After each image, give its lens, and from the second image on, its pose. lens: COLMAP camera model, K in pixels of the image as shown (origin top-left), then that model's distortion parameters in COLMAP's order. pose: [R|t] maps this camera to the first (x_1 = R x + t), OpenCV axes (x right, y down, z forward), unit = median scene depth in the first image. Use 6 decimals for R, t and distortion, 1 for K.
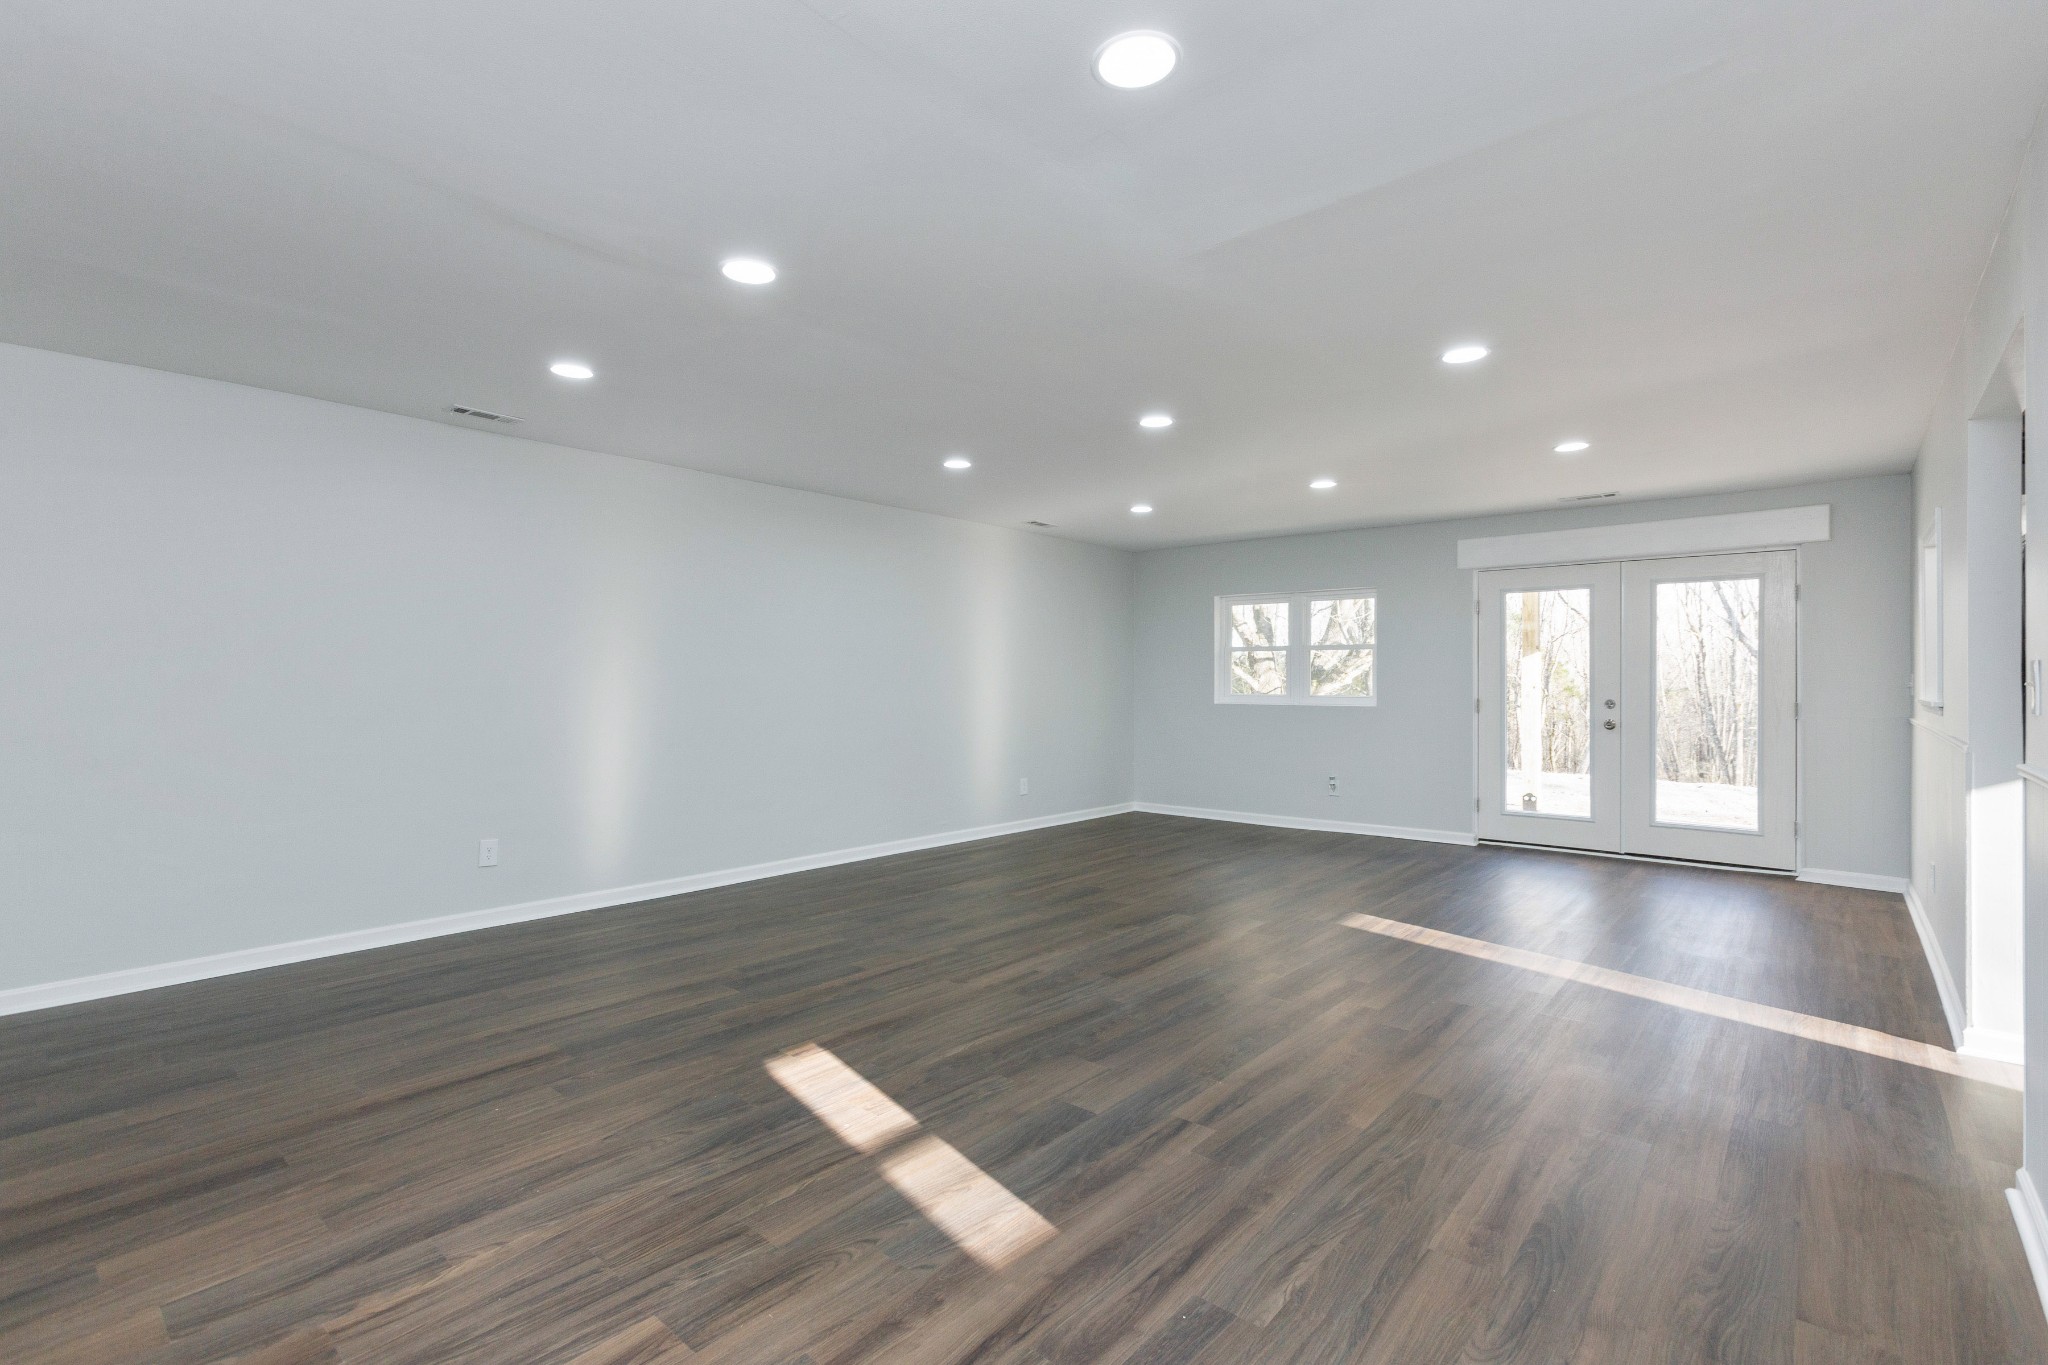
lens RADIAL K [[925.0, 0, 1034.3], [0, 925.0, 697.0], [0, 0, 1]] dist [-0.011740, 0.007484]
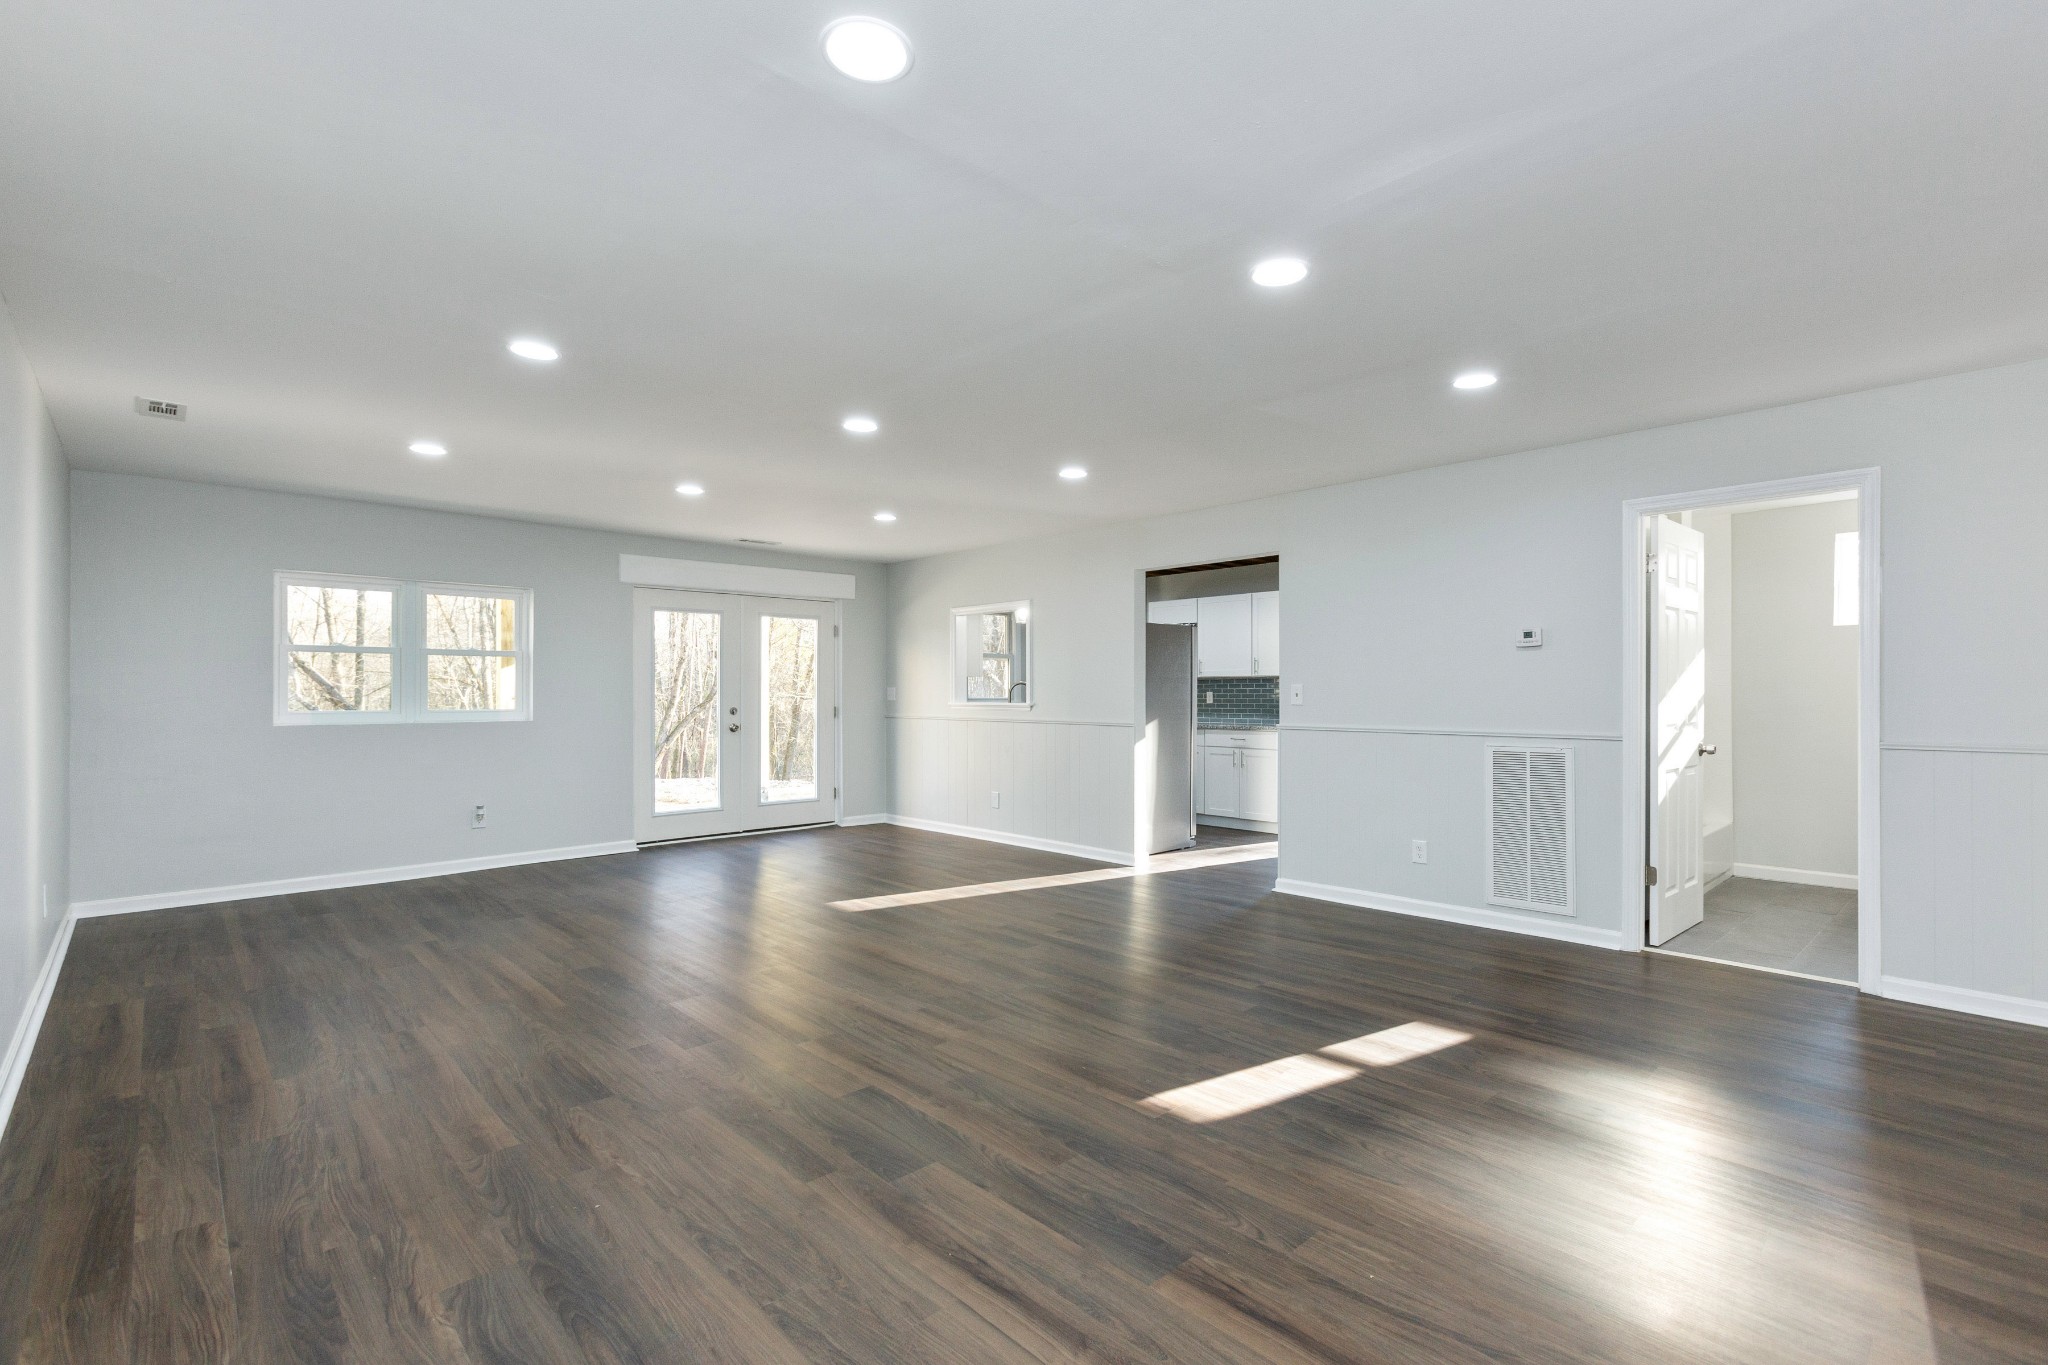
lens RADIAL K [[925.0, 0, 1028.5], [0, 925.0, 701.9], [0, 0, 1]] dist [-0.011740, 0.007484]
pose [[0.106764, -0.011251, 0.994221, -0.748782], [0.018529, 0.999785, 0.009324, -0.011537], [-0.994112, 0.017427, 0.106950, 0.665303]]
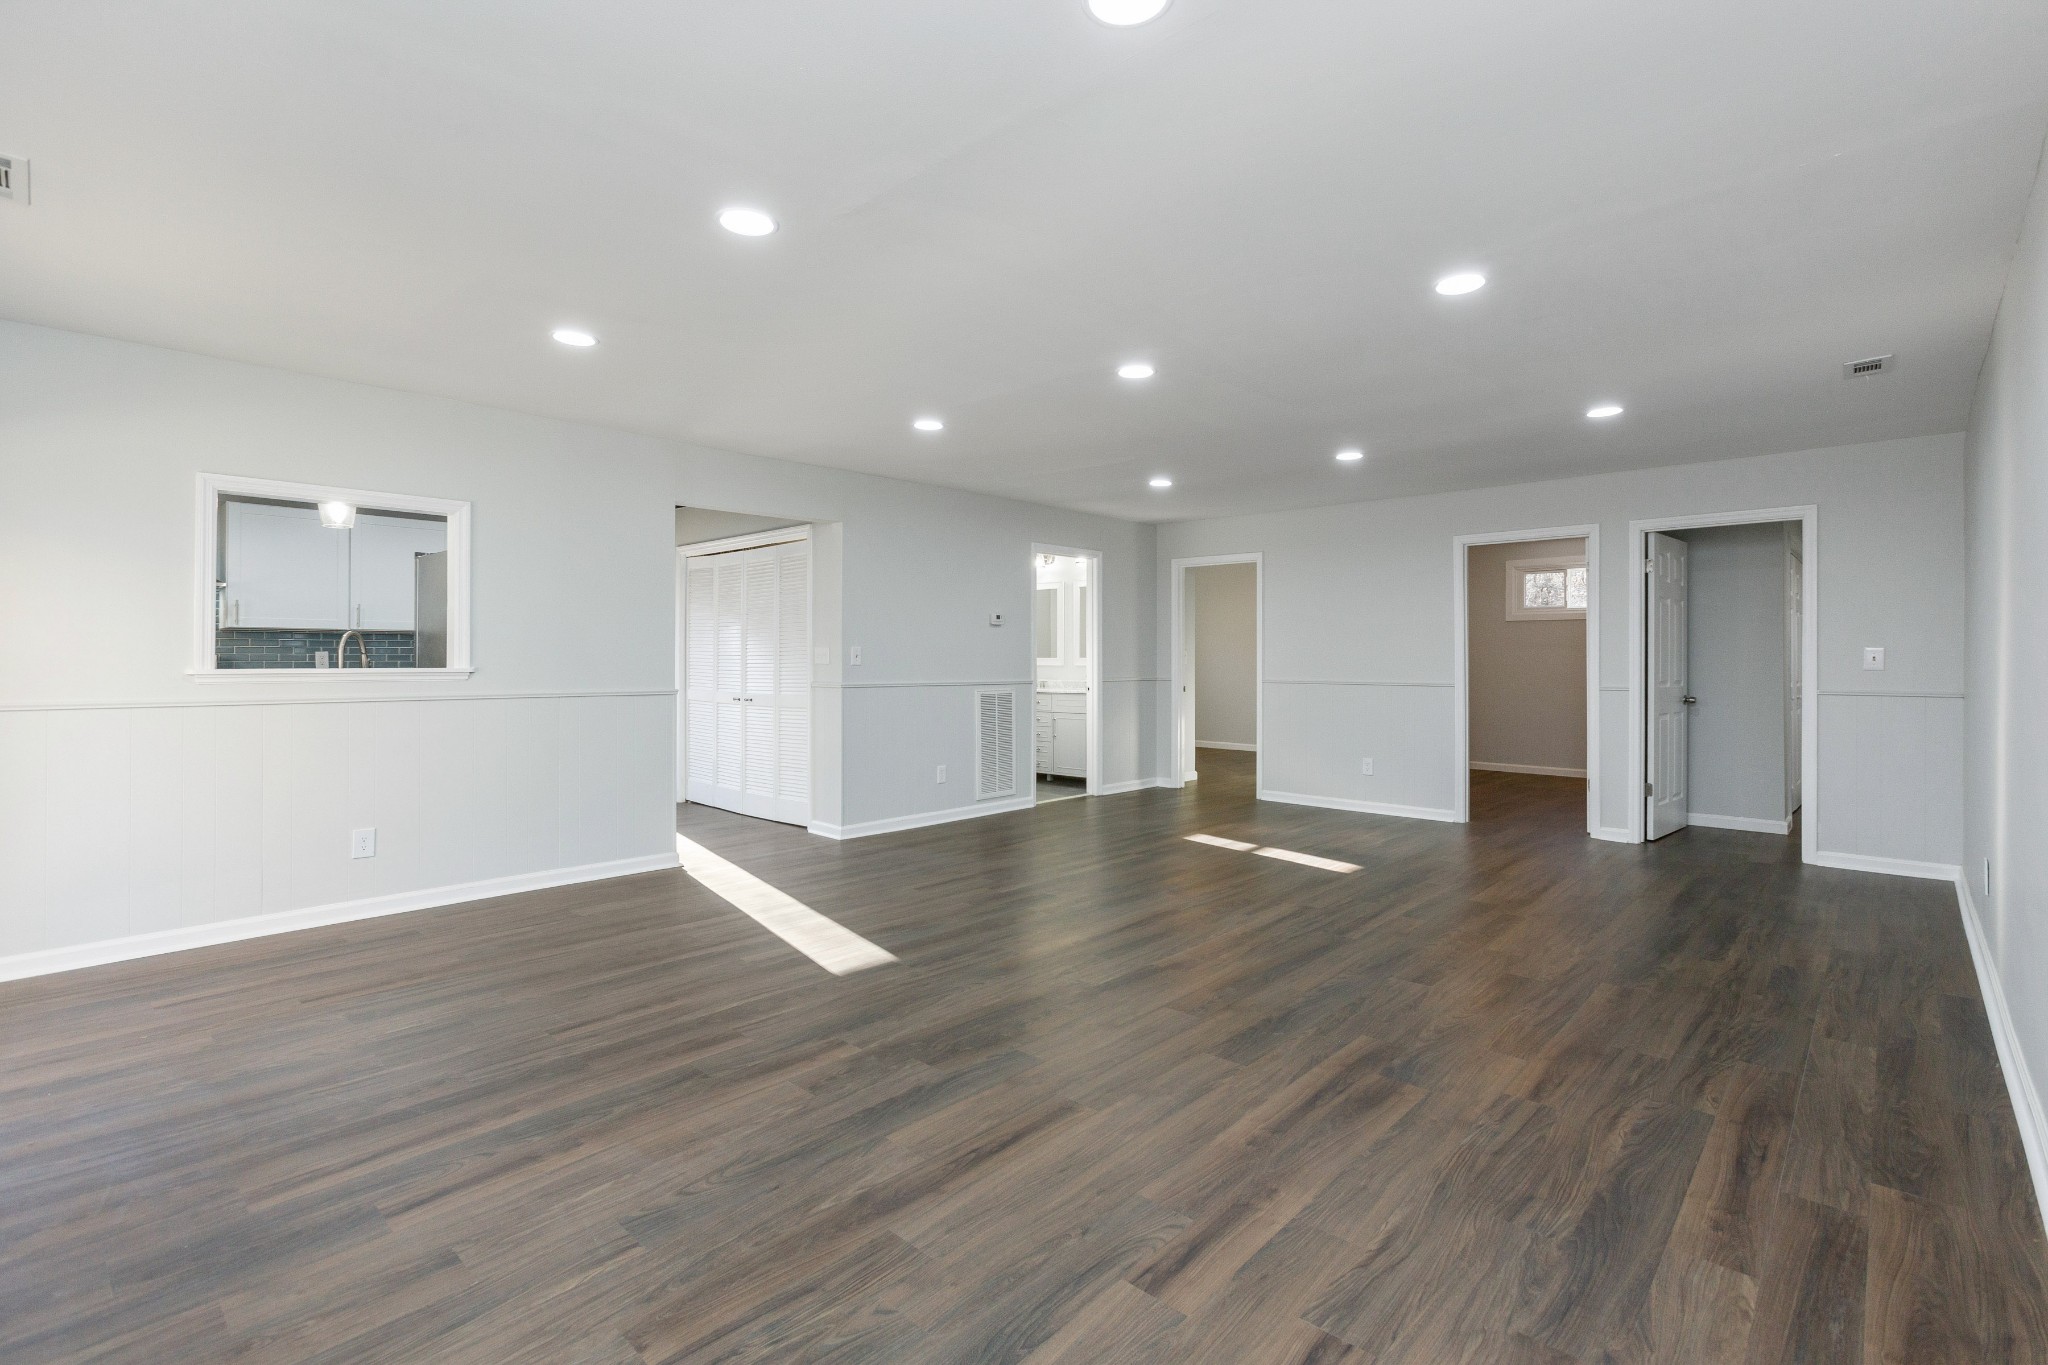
lens RADIAL K [[925.0, 0, 1015.5], [0, 925.0, 687.5], [0, 0, 1]] dist [-0.011740, 0.007484]
pose [[-0.998468, -0.007145, 0.054860, 0.187450], [-0.004297, 0.998645, 0.051862, -0.028684], [-0.055157, 0.051547, -0.997146, 1.780165]]
